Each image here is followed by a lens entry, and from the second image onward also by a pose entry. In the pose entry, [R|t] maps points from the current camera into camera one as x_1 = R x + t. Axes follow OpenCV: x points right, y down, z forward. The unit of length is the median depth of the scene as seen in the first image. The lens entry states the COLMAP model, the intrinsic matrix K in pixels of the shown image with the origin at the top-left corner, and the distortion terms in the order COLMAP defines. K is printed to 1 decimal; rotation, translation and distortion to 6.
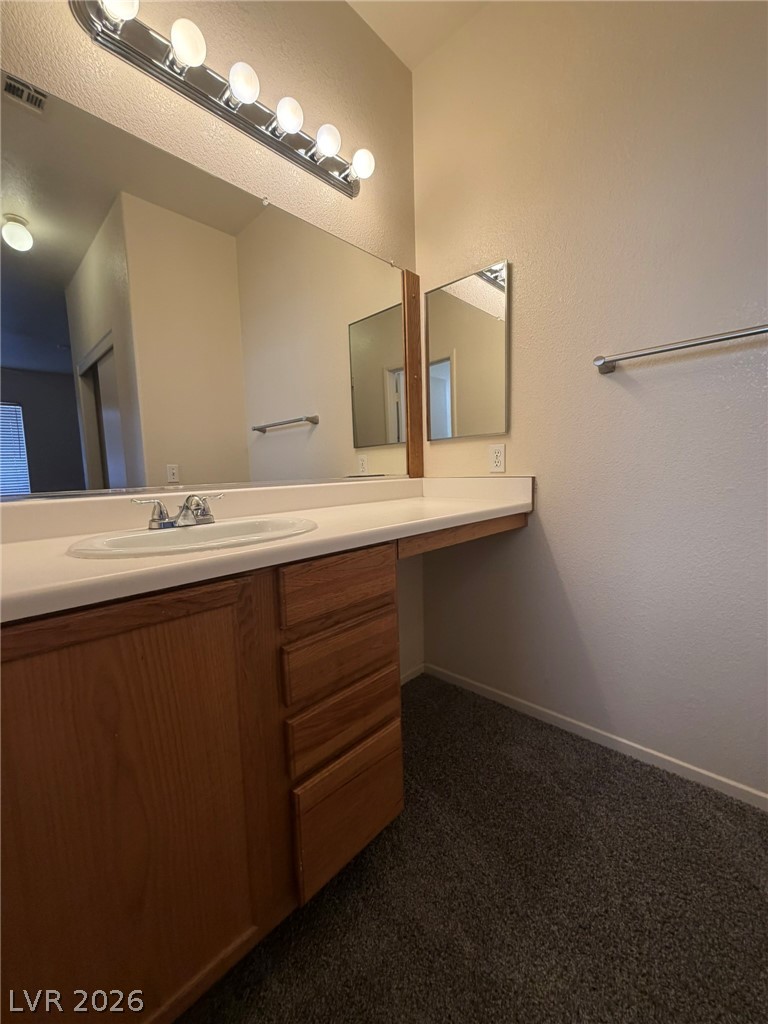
lens RADIAL K [[406.2, 0, 381.9], [0, 406.2, 509.5], [0, 0, 1]] dist [0.001999, 0.000483]
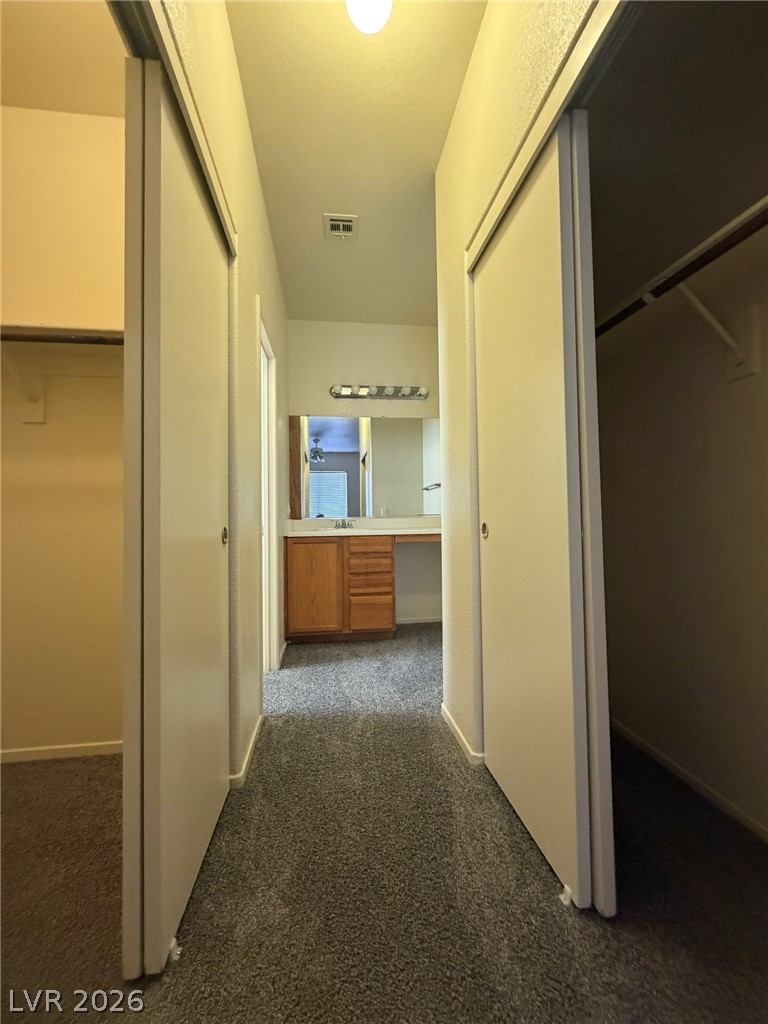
lens RADIAL K [[406.2, 0, 381.9], [0, 406.2, 509.5], [0, 0, 1]] dist [0.001999, 0.000483]
pose [[0.783308, 0.010231, -0.621550, 1.952315], [-0.068800, 0.995149, -0.070325, 0.105795], [0.617815, 0.097848, 0.780212, -1.531124]]
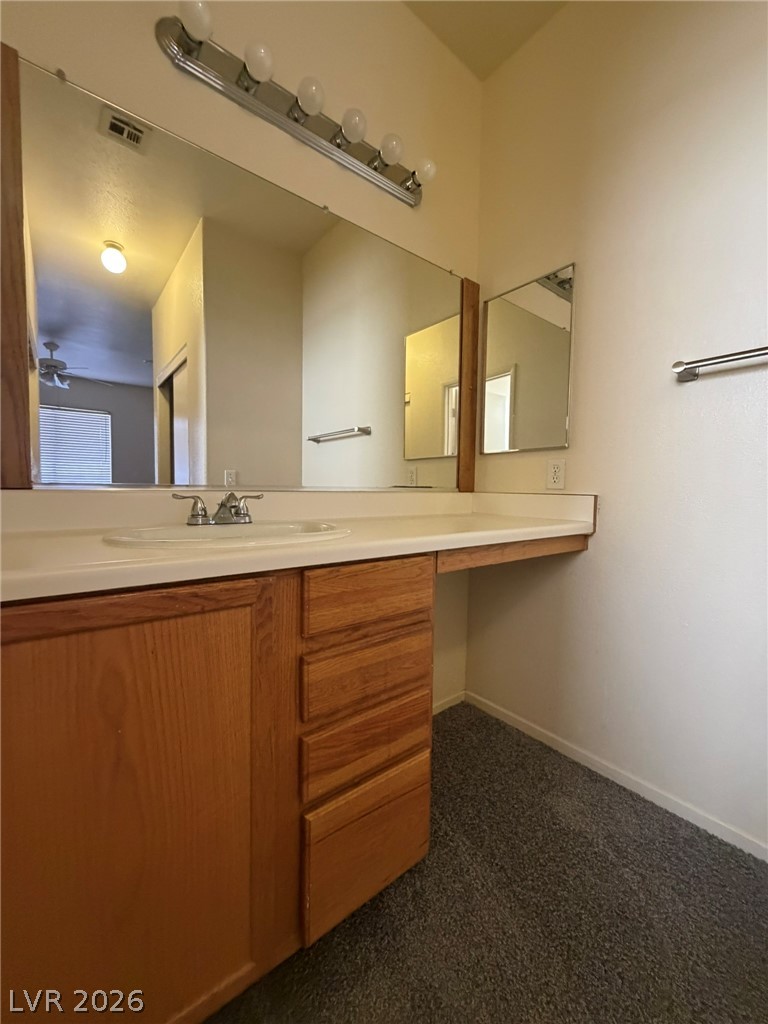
lens RADIAL K [[406.2, 0, 381.9], [0, 406.2, 509.5], [0, 0, 1]] dist [0.001999, 0.000483]
pose [[0.989964, 0.053070, -0.130975, 0.031930], [-0.058609, 0.997527, -0.038804, 0.022209], [0.128592, 0.046091, 0.990626, 0.066957]]
